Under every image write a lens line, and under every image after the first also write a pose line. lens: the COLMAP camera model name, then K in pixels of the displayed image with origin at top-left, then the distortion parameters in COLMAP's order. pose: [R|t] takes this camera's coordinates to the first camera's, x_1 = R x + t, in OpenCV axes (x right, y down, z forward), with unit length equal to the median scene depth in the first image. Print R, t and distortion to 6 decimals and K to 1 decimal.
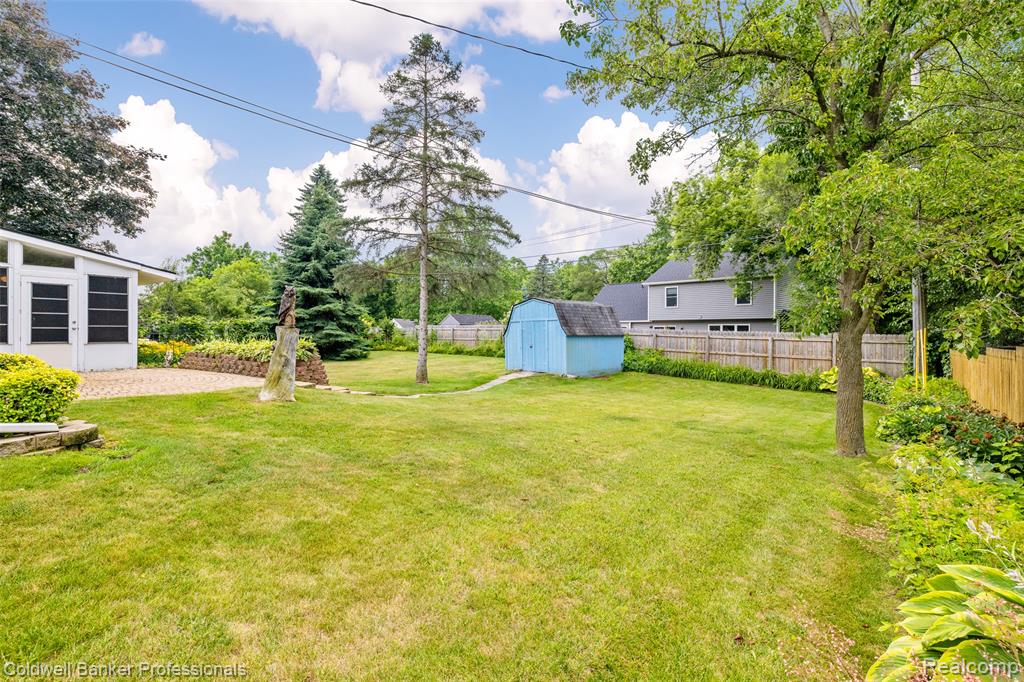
lens RADIAL K [[519.8, 0, 510.8], [0, 519.8, 338.3], [0, 0, 1]] dist [0.000237, 0.000007]
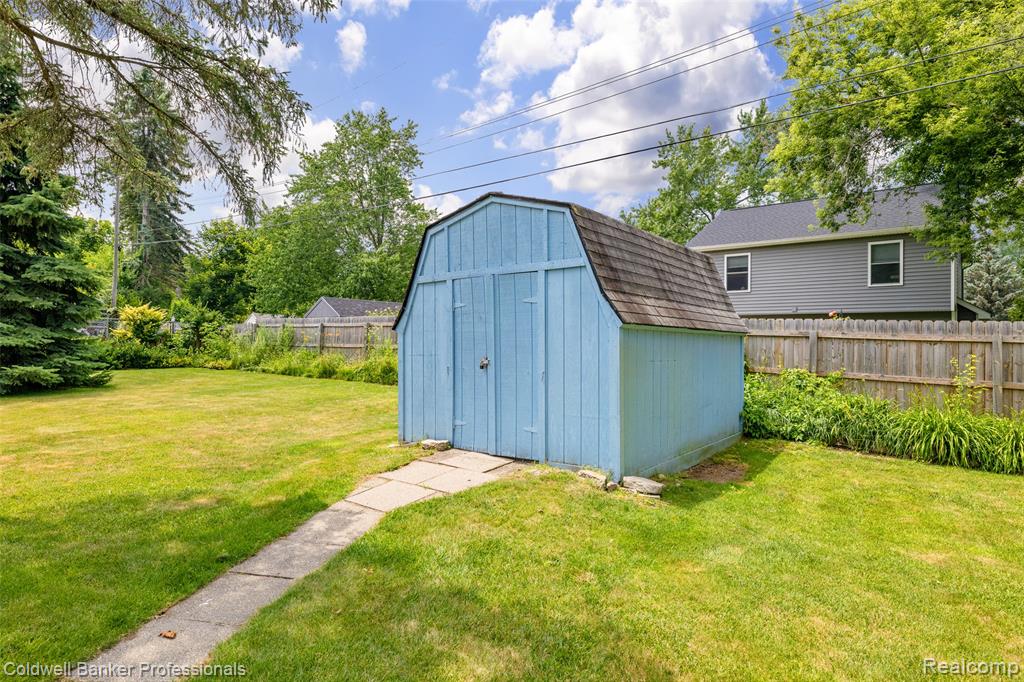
lens RADIAL K [[596.5, 0, 512.4], [0, 596.5, 345.1], [0, 0, 1]] dist [-0.005677, -0.000575]
pose [[0.995755, 0.008377, 0.091662, 0.018742], [-0.007672, 0.999938, -0.008042, 0.004882], [-0.091724, 0.007305, 0.995758, 0.514185]]
